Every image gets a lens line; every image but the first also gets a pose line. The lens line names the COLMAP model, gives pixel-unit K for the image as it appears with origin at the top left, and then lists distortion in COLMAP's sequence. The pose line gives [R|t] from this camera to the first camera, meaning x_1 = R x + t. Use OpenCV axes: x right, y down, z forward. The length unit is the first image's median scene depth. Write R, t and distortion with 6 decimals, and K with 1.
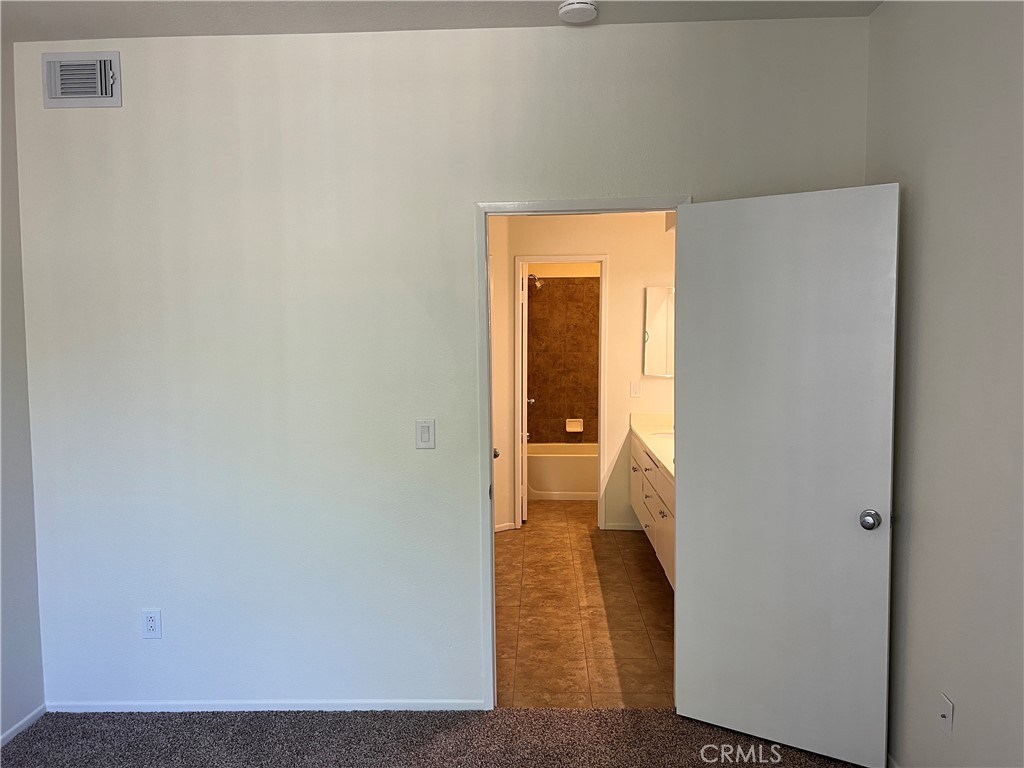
lens RADIAL K [[769.8, 0, 510.9], [0, 769.8, 384.0], [0, 0, 1]] dist [0.007622, 0.000167]
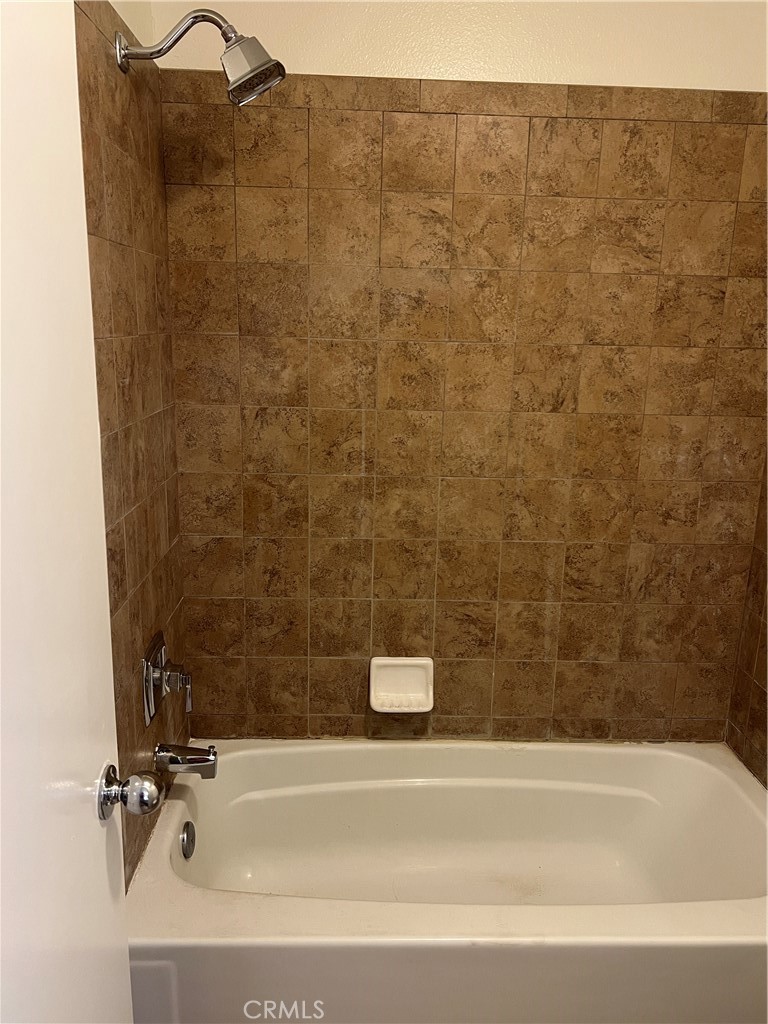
lens RADIAL K [[769.8, 0, 385.7], [0, 769.8, 514.6], [0, 0, 1]] dist [0.007622, 0.000167]
pose [[0.996792, 0.015011, 0.078618, 0.055195], [-0.024166, 0.992857, 0.116837, -0.036186], [-0.076303, -0.118362, 0.990034, 0.745279]]
